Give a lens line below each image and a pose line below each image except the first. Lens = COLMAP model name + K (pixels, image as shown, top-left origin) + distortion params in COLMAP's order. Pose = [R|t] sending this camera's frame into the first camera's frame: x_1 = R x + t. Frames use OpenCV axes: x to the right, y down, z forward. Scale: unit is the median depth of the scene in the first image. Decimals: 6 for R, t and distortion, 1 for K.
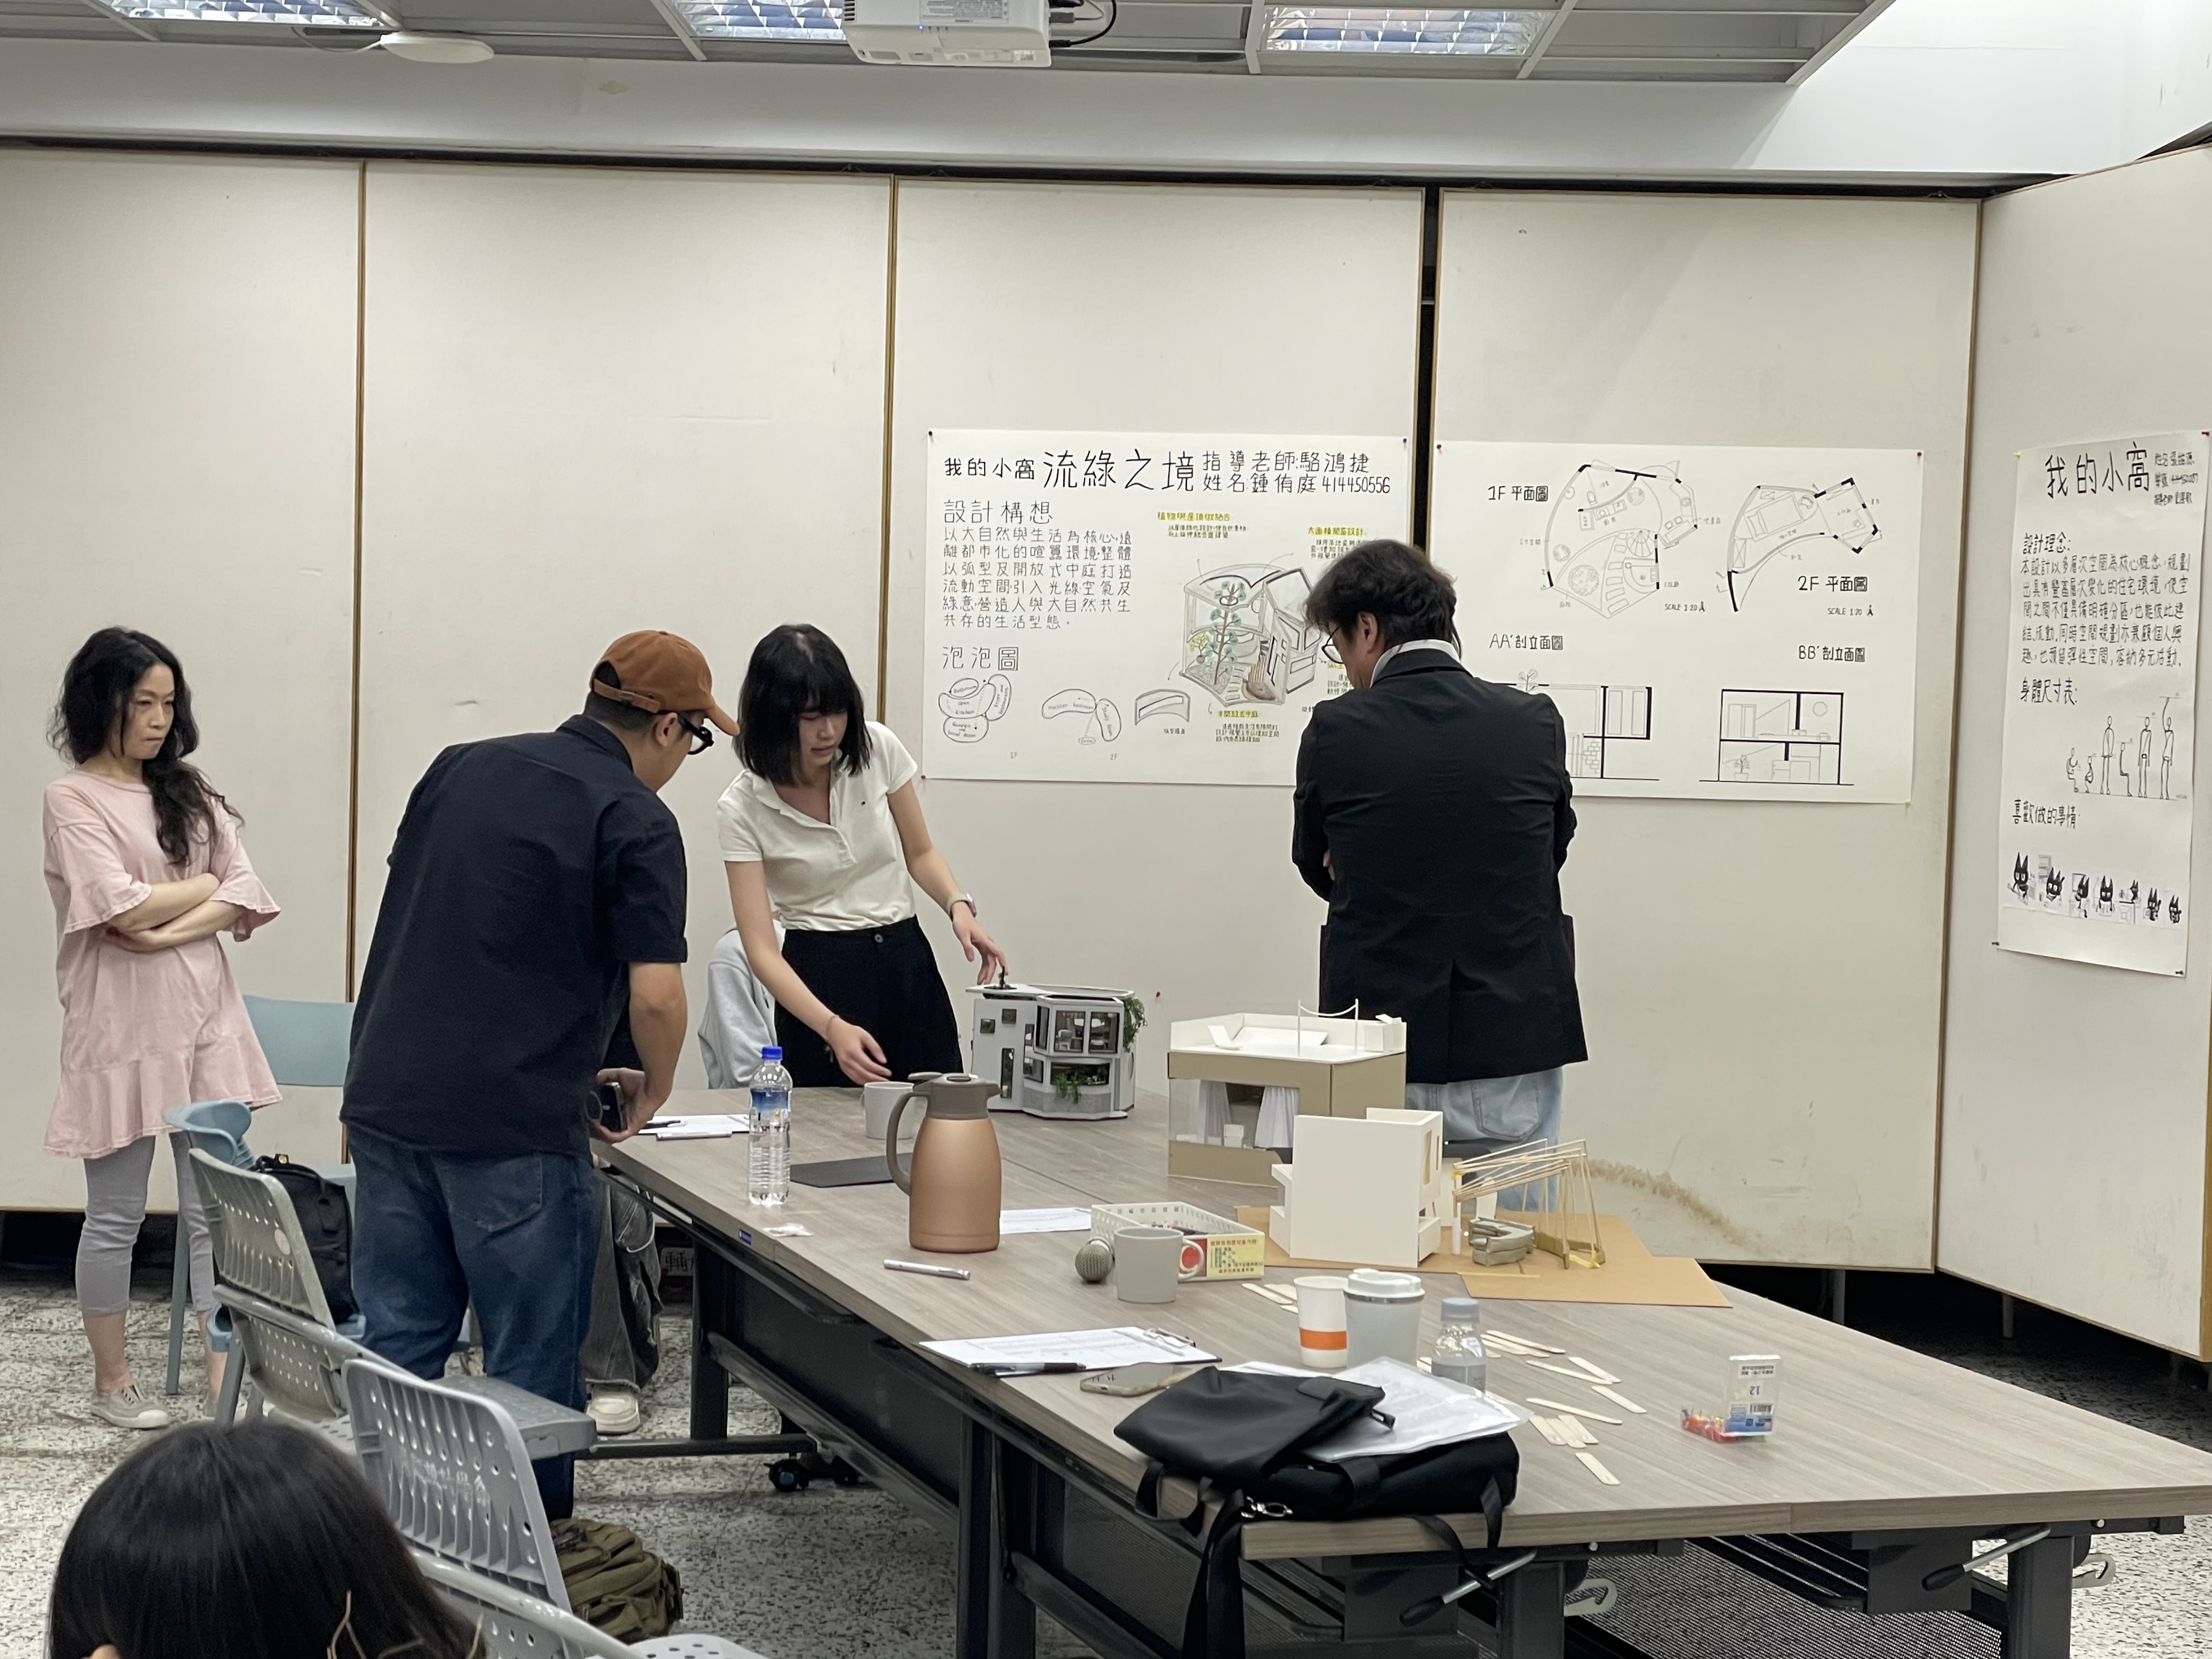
lens RADIAL K [[3954.1, 0, 1103.6], [0, 3954.1, 835.4], [0, 0, 1]] dist [0.278761, 0.000000]
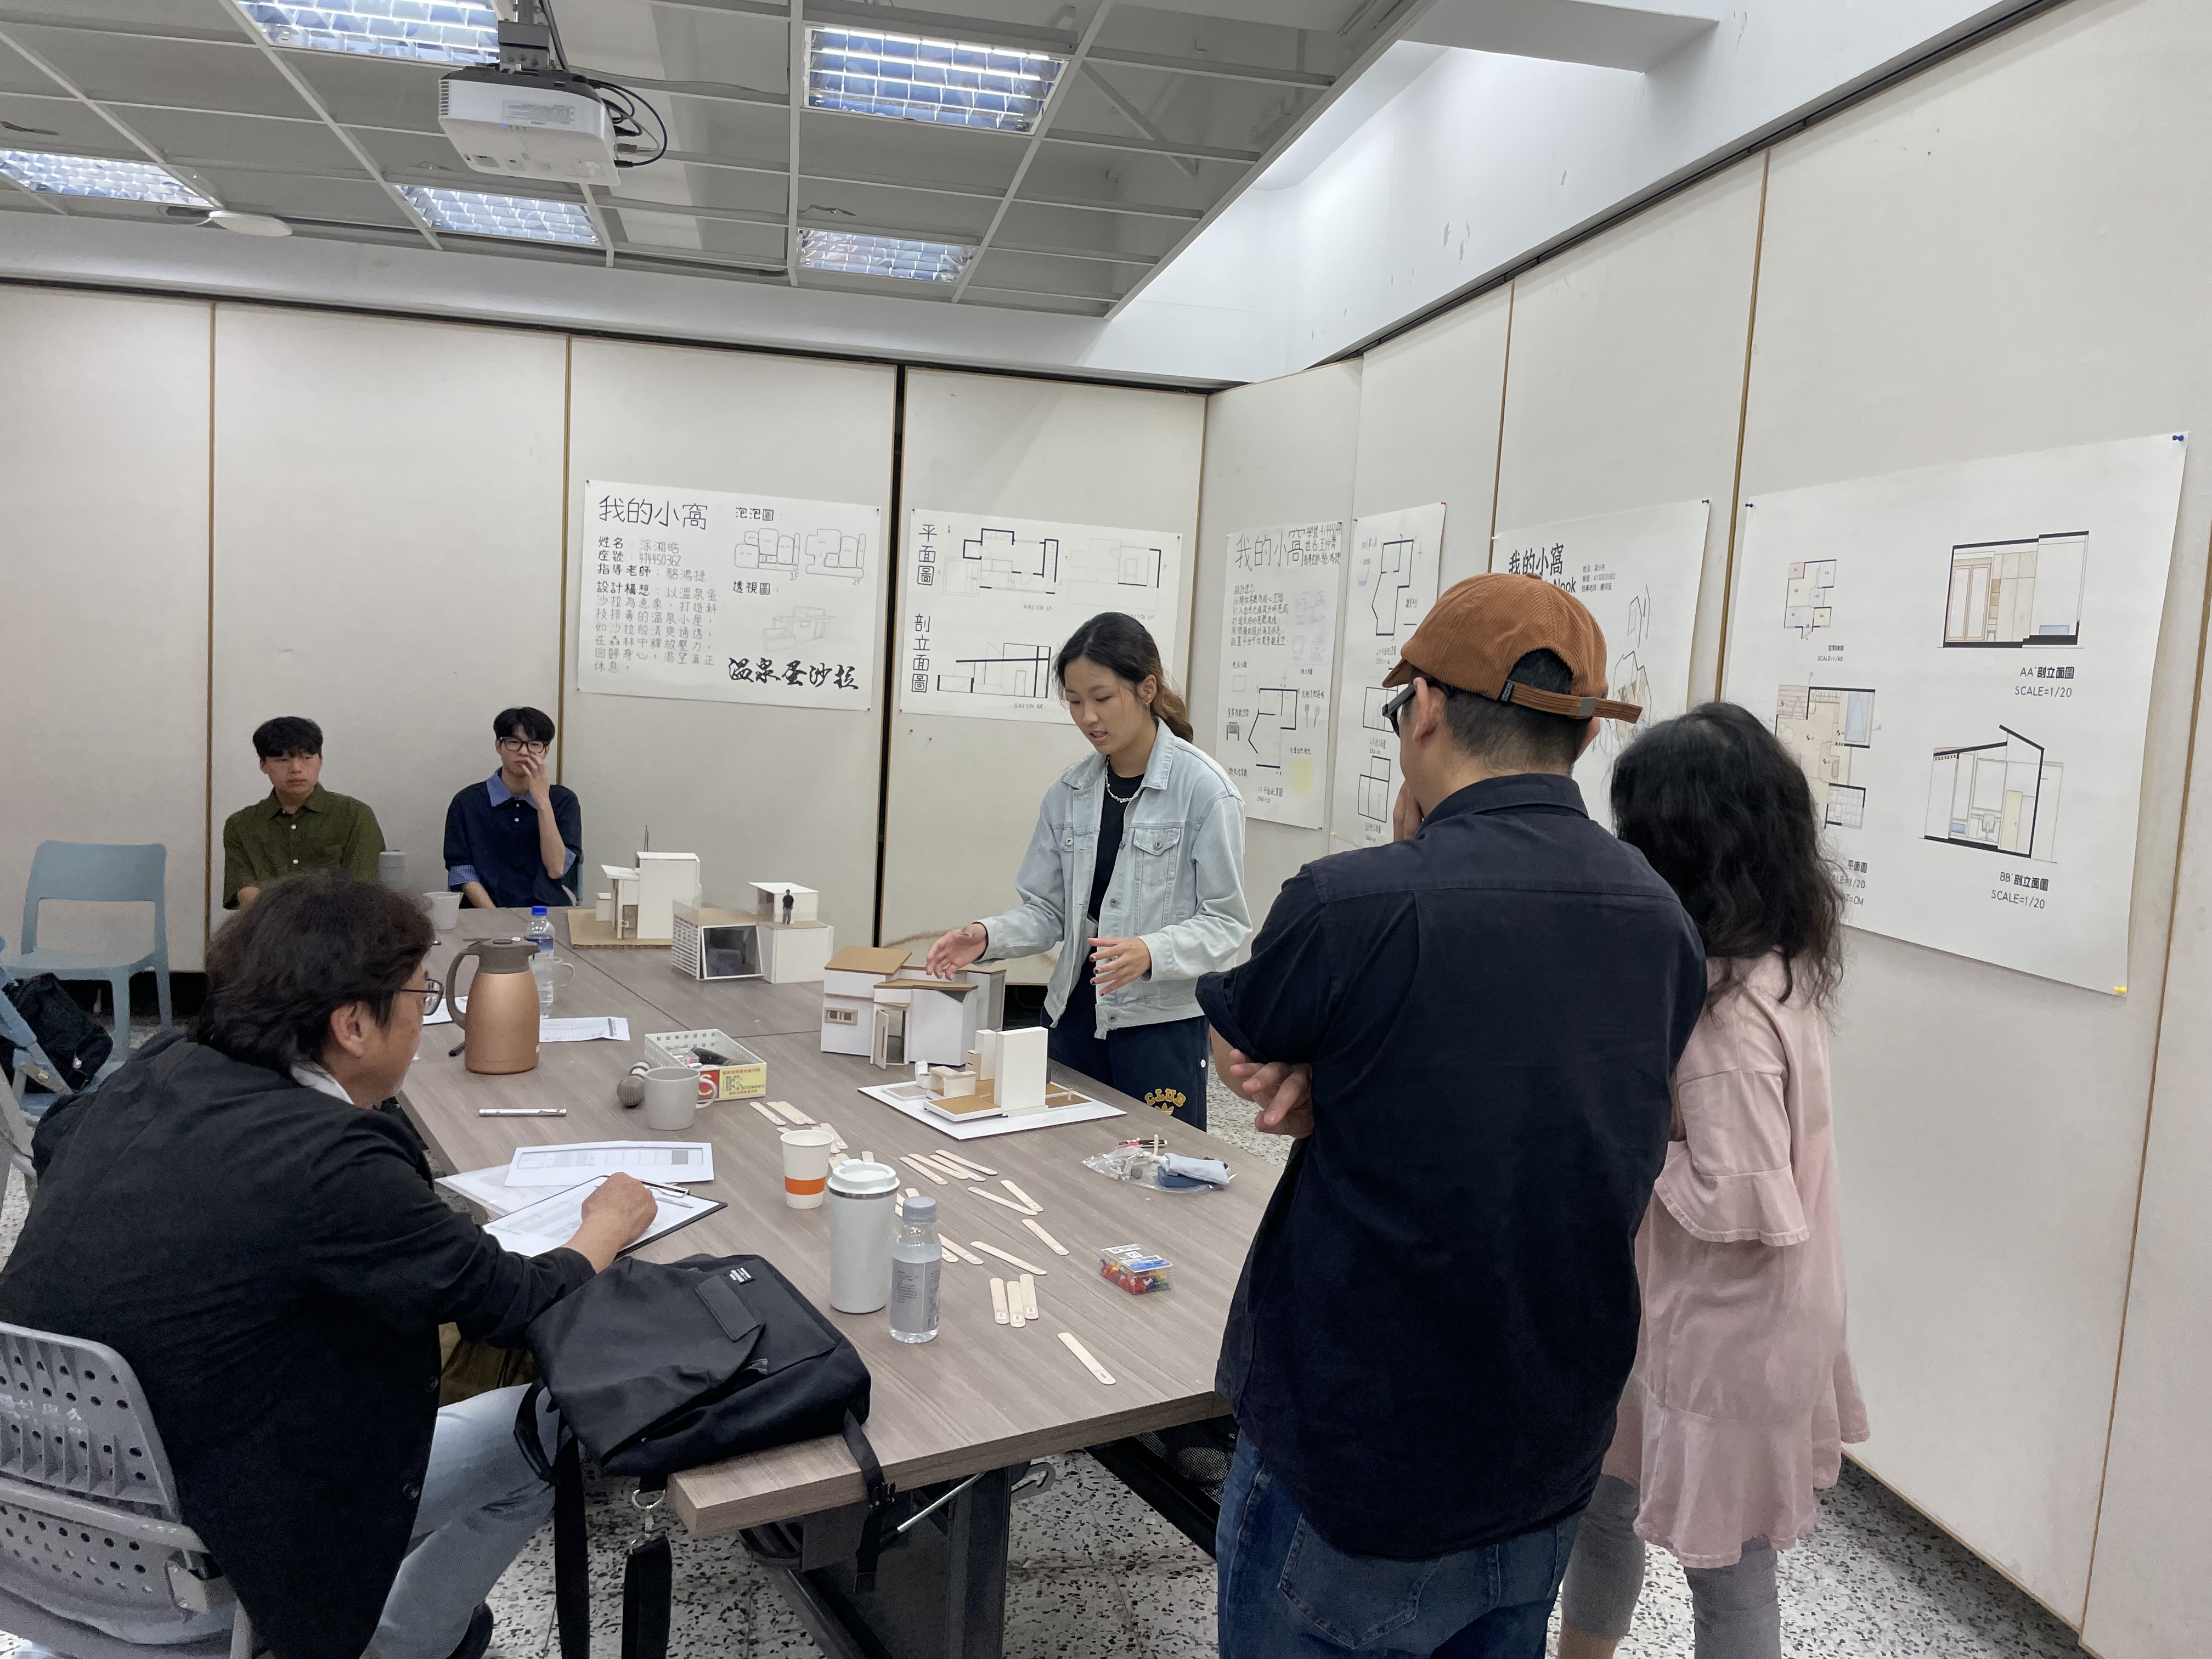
lens RADIAL K [[1707.7, 0, 1107.6], [0, 1707.7, 835.3], [0, 0, 1]] dist [0.062657, -0.090614]
pose [[0.979043, 0.007258, 0.203523, 0.021478], [-0.019347, 0.998160, 0.057471, -0.005853], [-0.202731, -0.060204, 0.977382, 0.259998]]
